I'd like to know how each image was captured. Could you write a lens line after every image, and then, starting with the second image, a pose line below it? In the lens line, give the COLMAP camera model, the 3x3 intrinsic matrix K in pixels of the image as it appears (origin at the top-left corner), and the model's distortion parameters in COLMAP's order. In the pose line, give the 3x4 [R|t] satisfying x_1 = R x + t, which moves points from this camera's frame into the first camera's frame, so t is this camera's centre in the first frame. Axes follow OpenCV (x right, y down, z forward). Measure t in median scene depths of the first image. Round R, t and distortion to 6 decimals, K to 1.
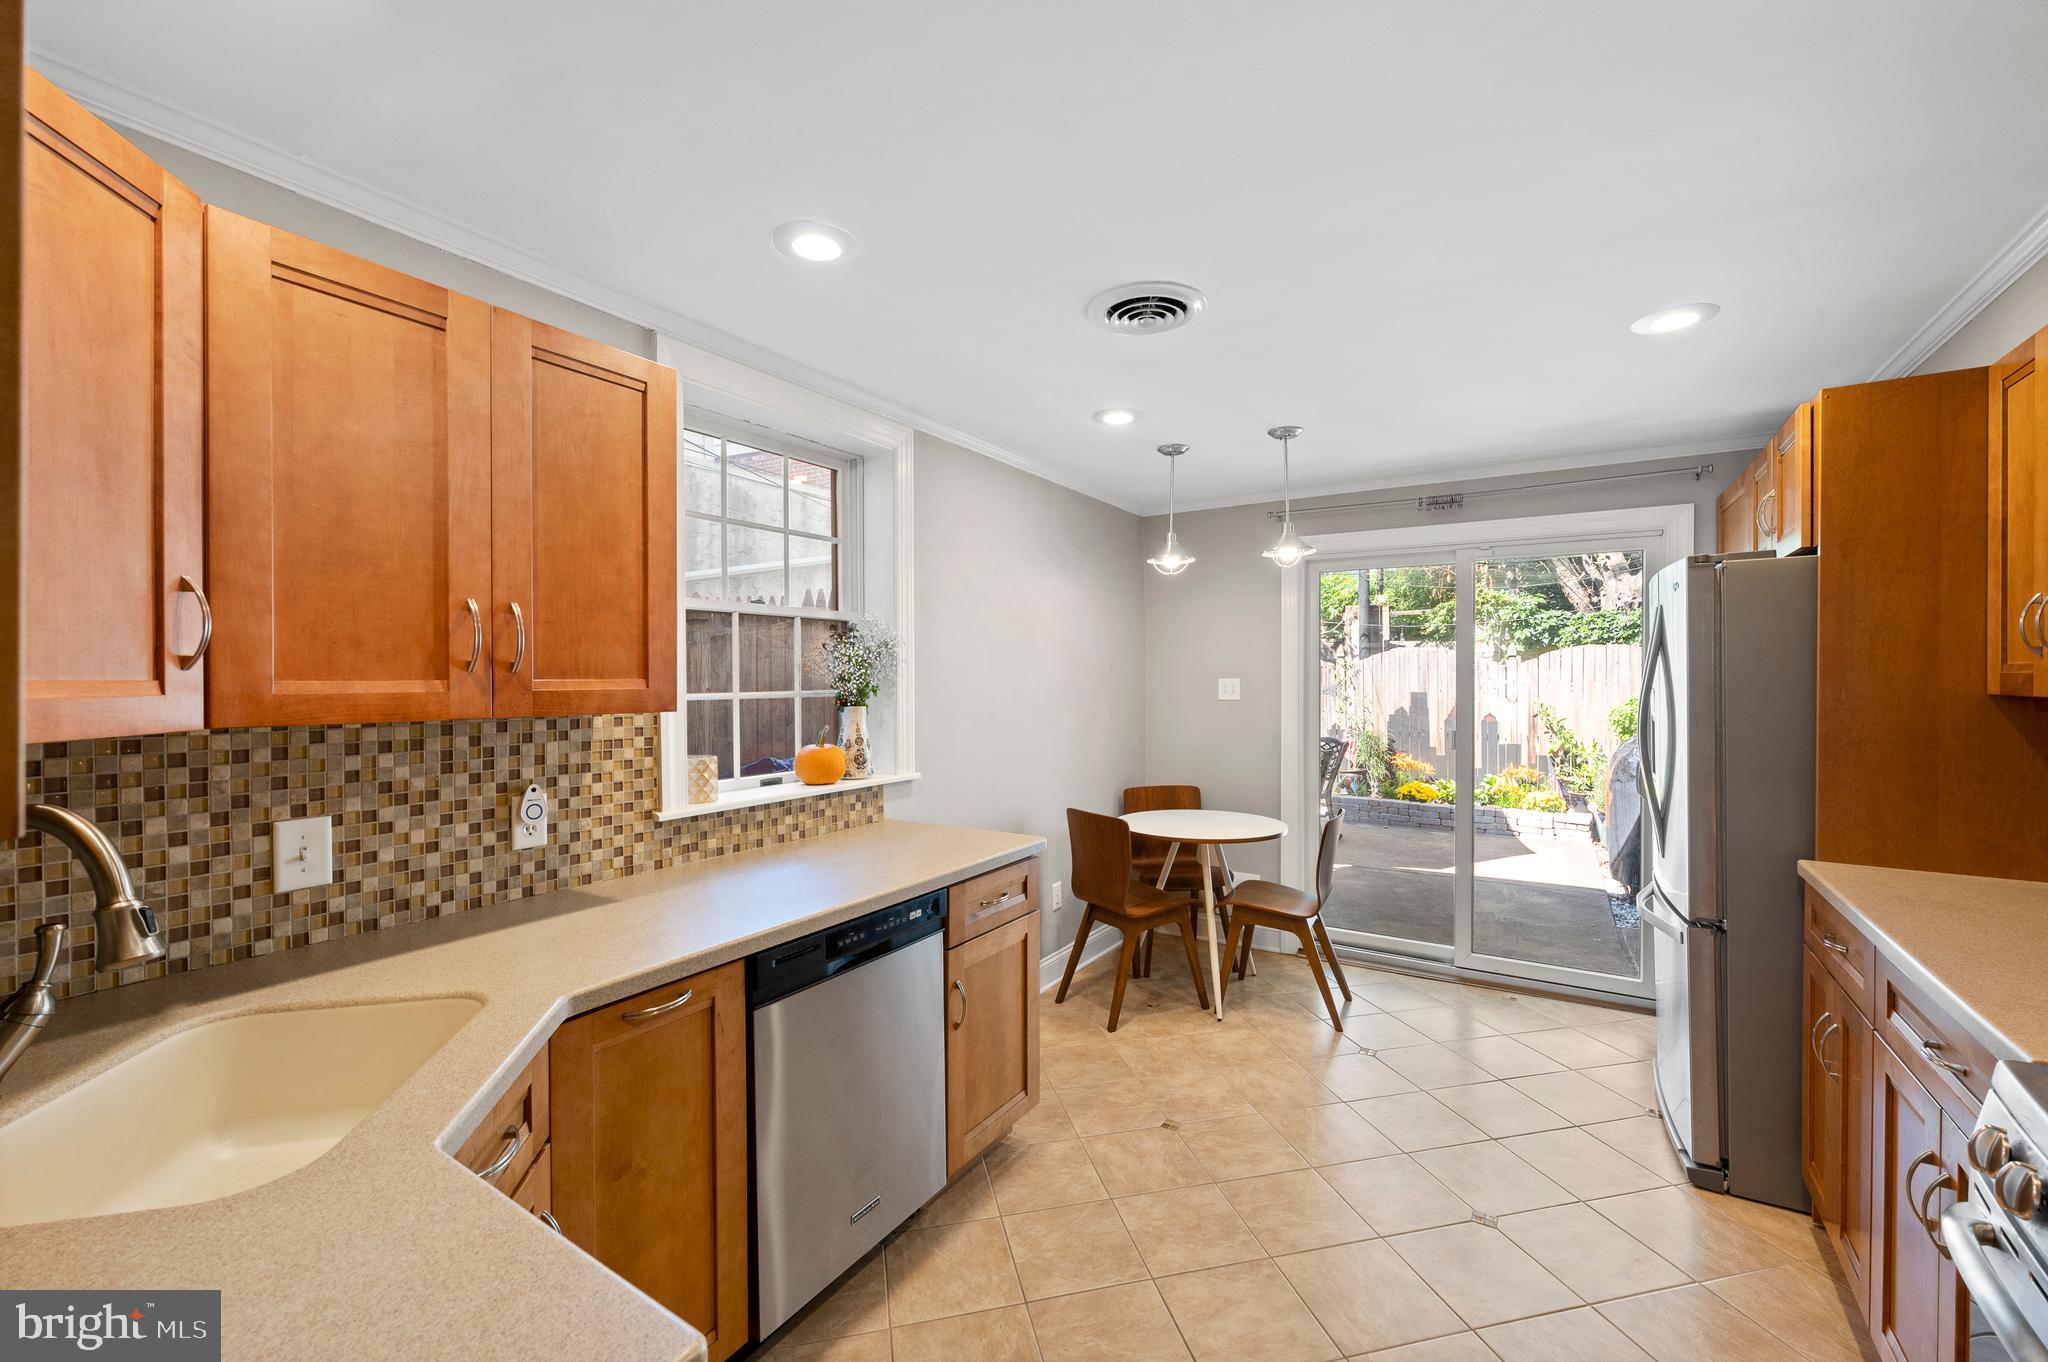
lens RADIAL K [[824.9, 0, 1018.9], [0, 824.9, 687.4], [0, 0, 1]] dist [-0.001287, -0.000546]
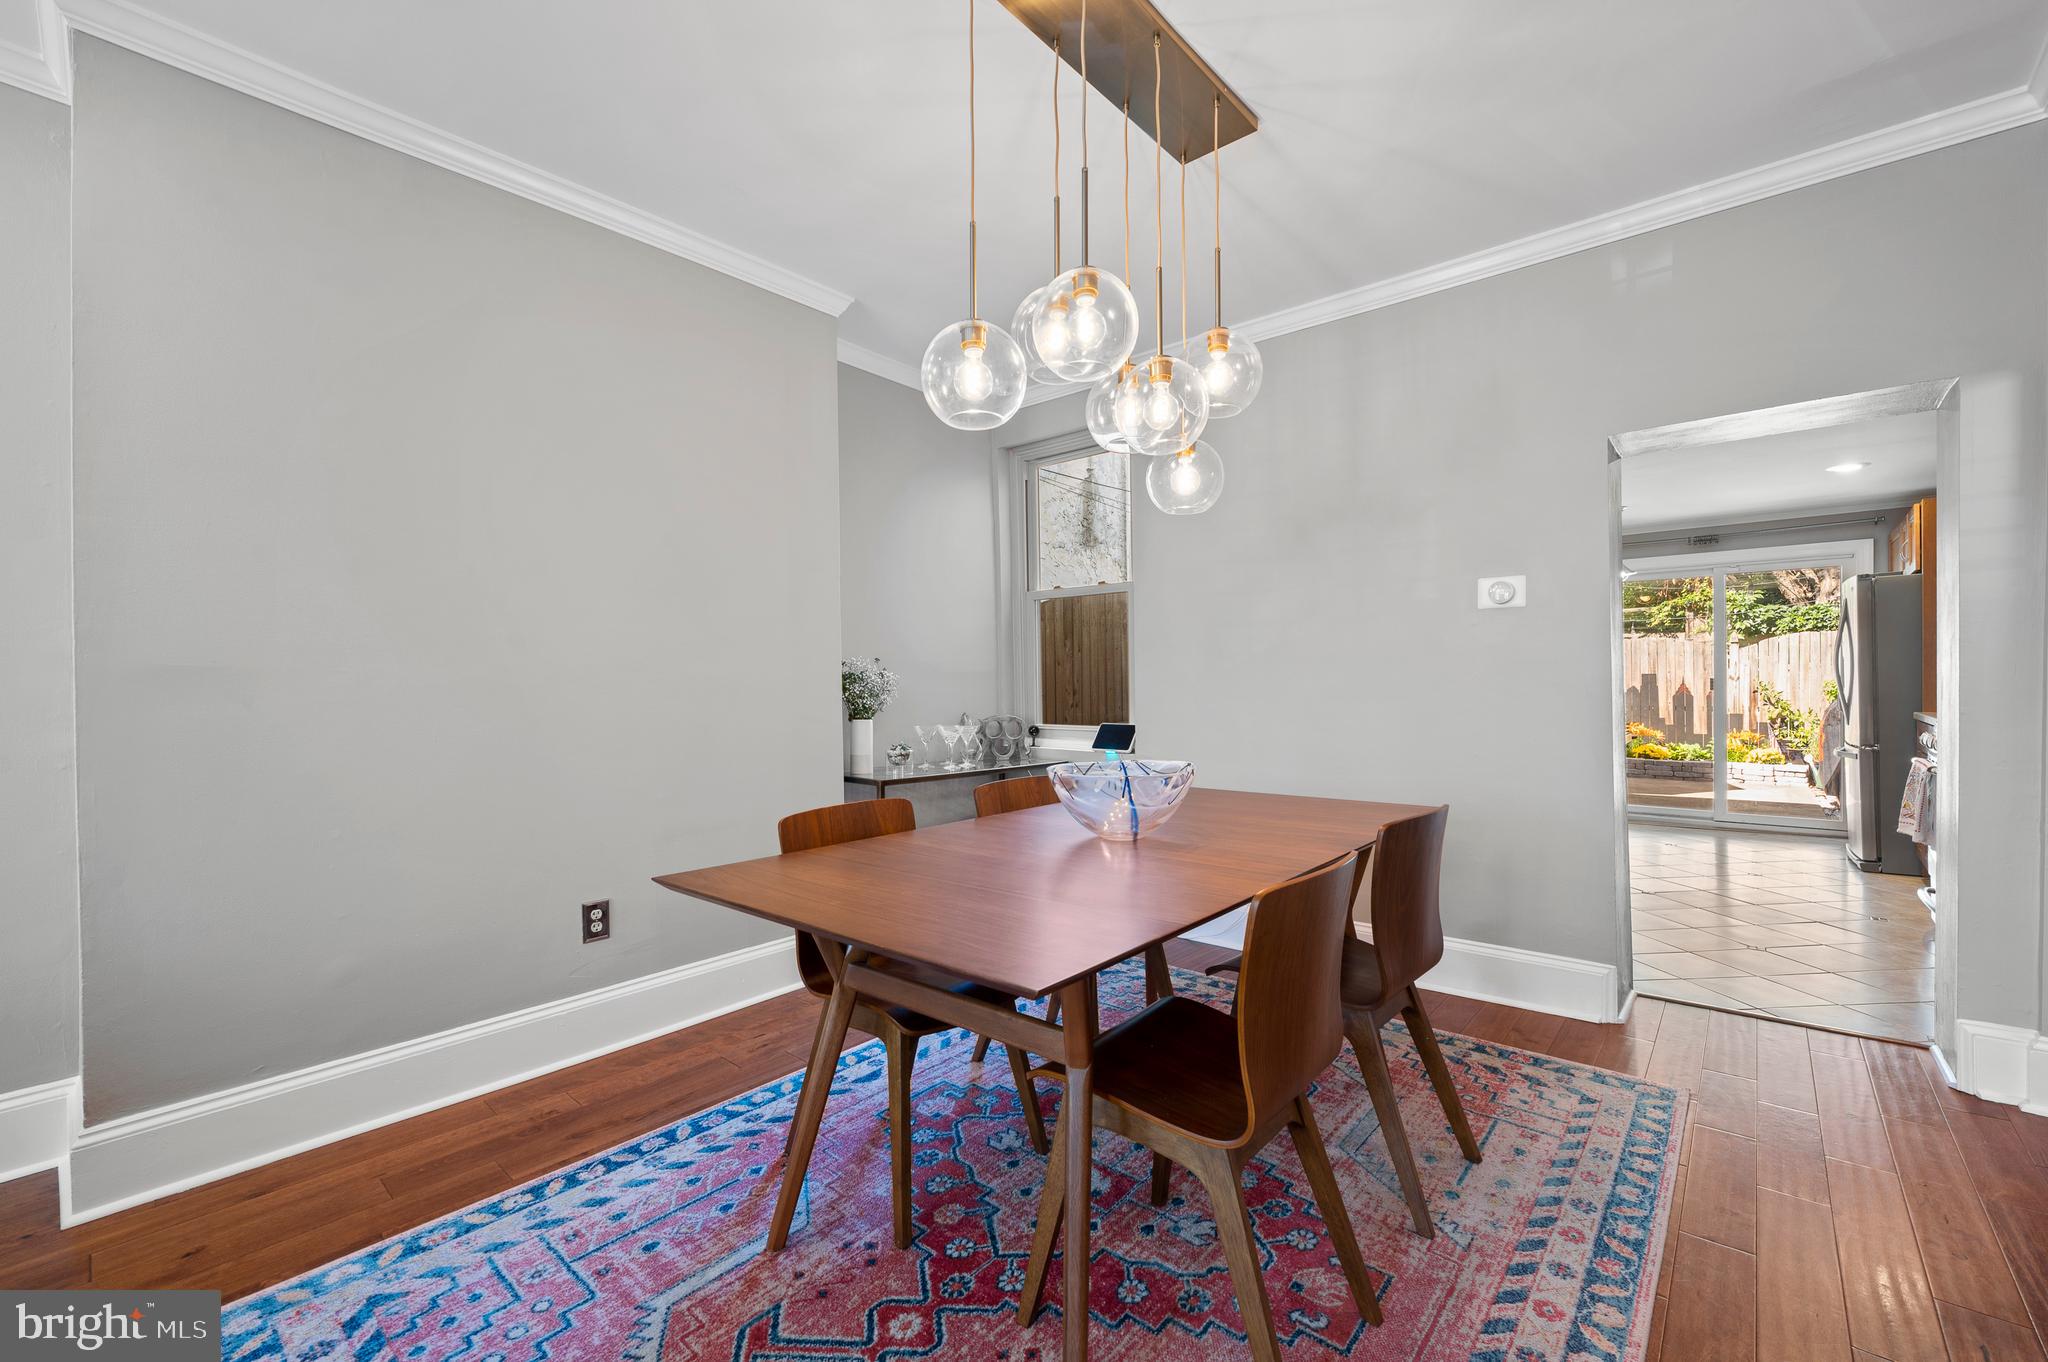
lens RADIAL K [[824.9, 0, 1018.9], [0, 824.9, 698.5], [0, 0, 1]] dist [-0.001287, -0.000546]
pose [[0.987837, -0.005473, -0.155399, -0.281320], [0.005361, 0.999985, -0.001143, 0.043018], [0.155403, 0.000296, 0.987851, -0.404009]]
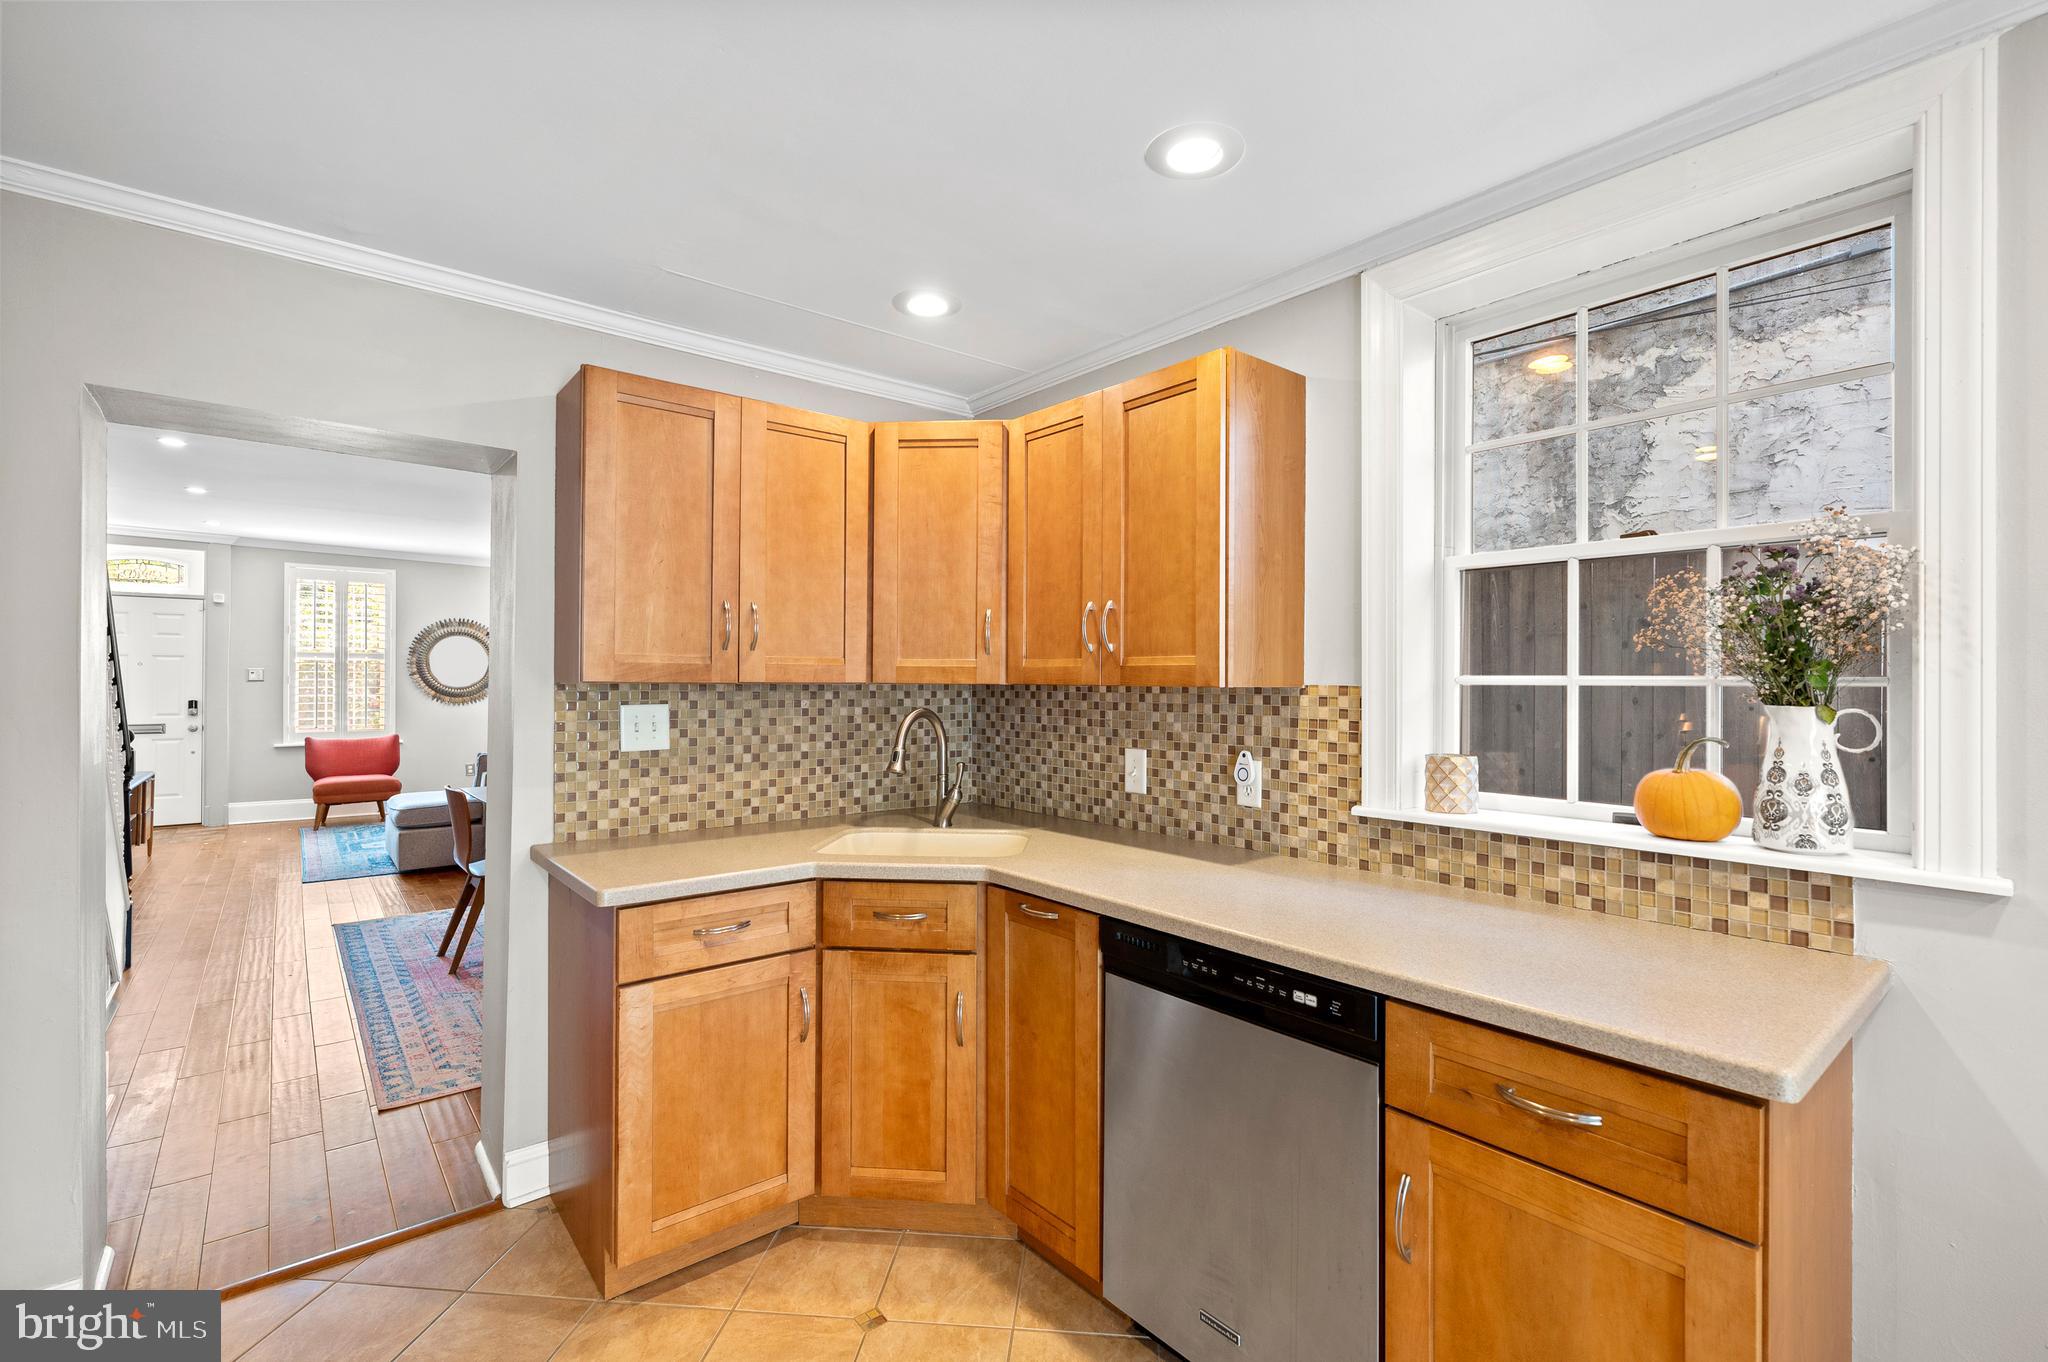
lens RADIAL K [[907.1, 0, 1038.0], [0, 907.1, 680.1], [0, 0, 1]] dist [-0.001530, -0.000608]
pose [[-0.293311, 0.000483, -0.956017, 0.174834], [-0.015192, 0.999871, 0.005166, 0.004434], [0.955896, 0.016039, -0.293265, 0.274148]]
